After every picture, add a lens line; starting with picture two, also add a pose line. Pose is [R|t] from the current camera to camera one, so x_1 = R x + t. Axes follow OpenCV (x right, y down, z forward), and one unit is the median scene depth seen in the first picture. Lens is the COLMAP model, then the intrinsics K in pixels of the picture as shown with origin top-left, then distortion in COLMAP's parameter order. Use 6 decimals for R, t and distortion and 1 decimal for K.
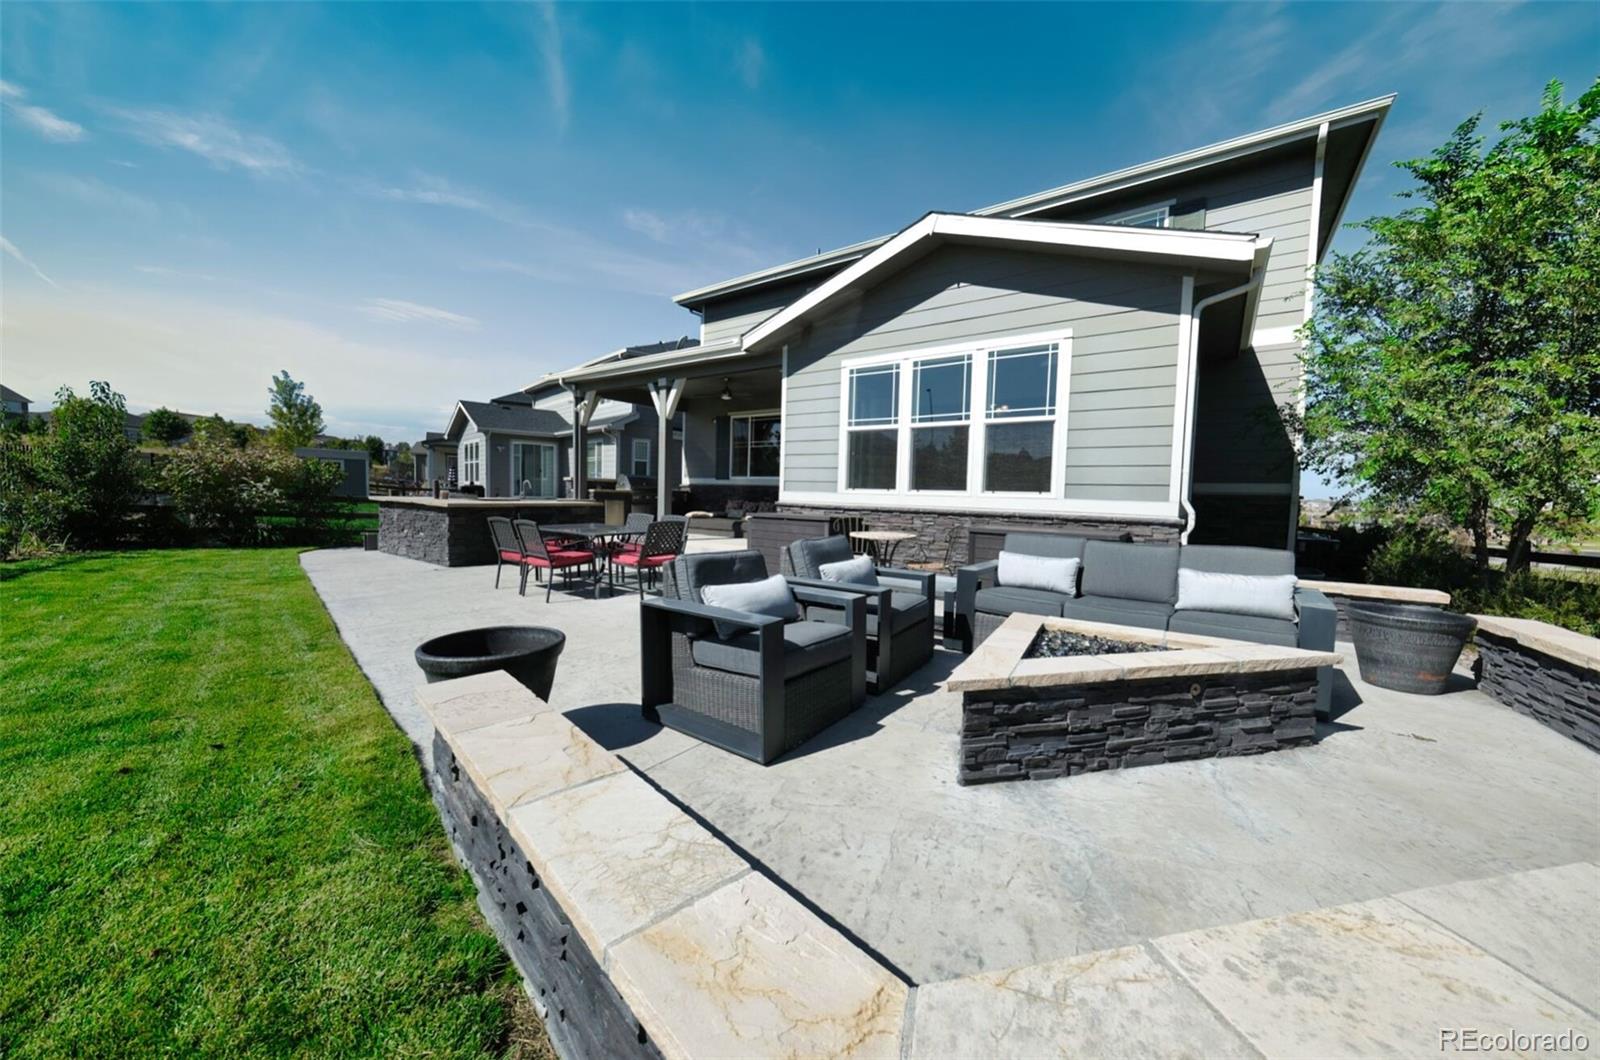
lens RADIAL K [[557.9, 0, 805.5], [0, 557.9, 522.0], [0, 0, 1]] dist [0.000449, 0.000074]
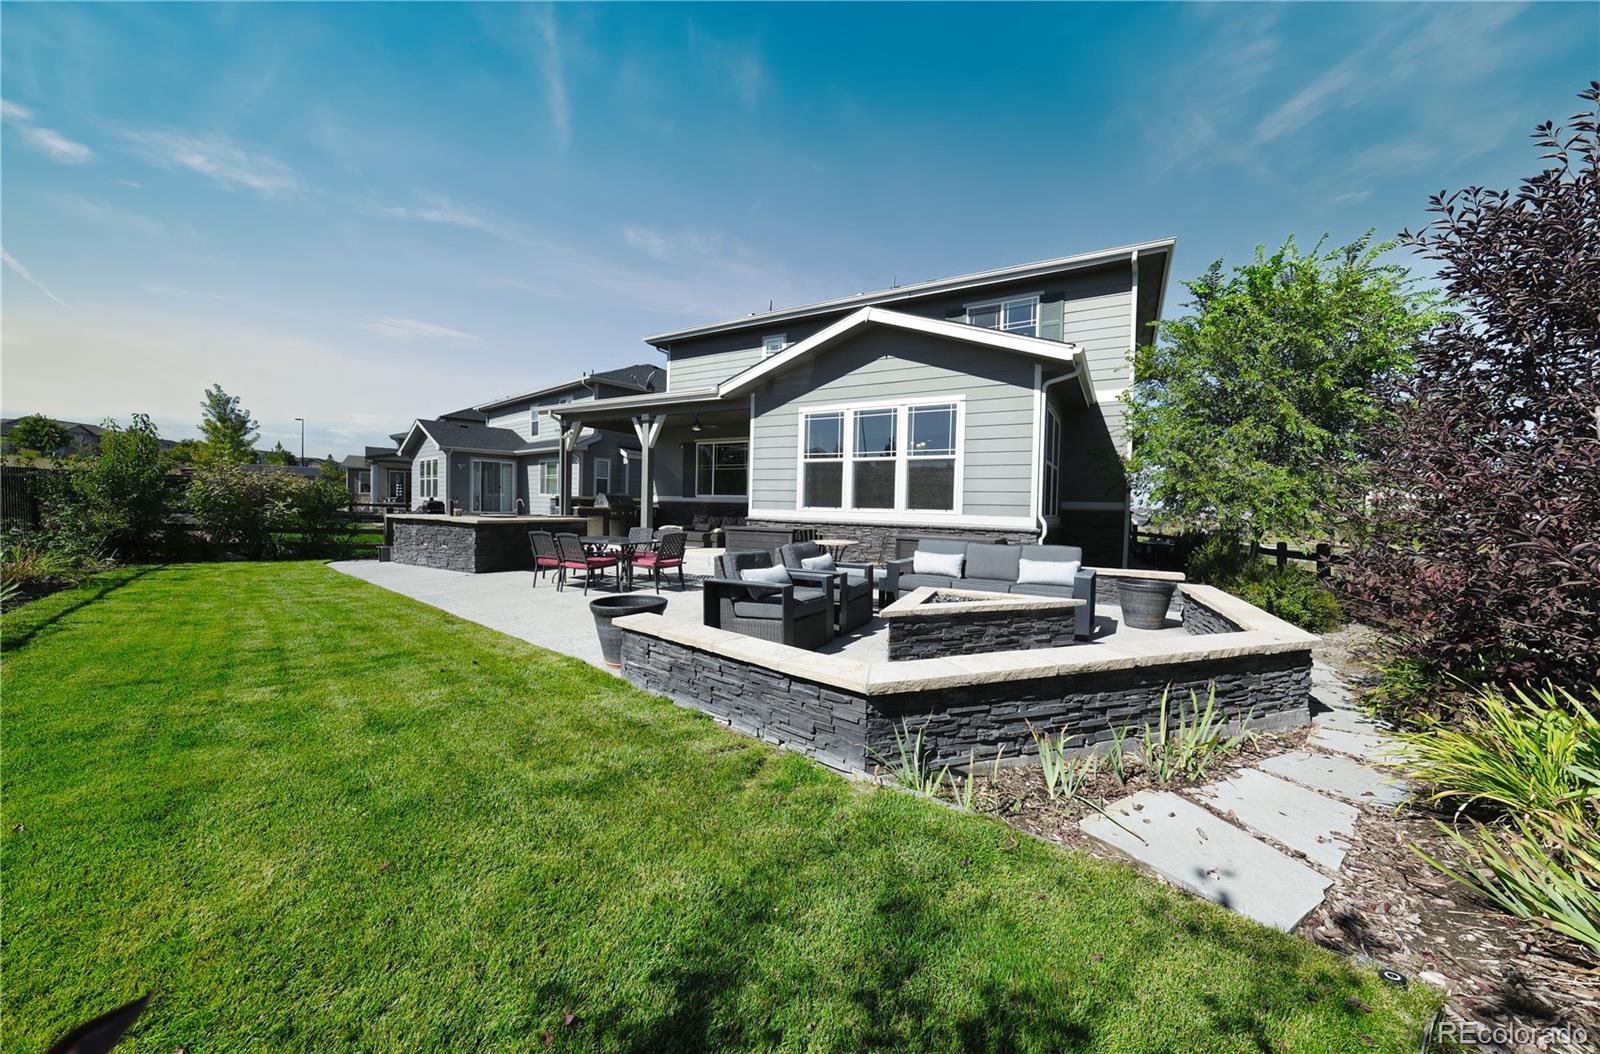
lens RADIAL K [[557.9, 0, 805.5], [0, 557.9, 519.0], [0, 0, 1]] dist [0.000449, 0.000074]
pose [[0.993448, -0.005552, 0.114152, -0.073760], [0.008670, 0.999602, -0.026835, 0.002503], [-0.113958, 0.027649, 0.993101, -0.295467]]
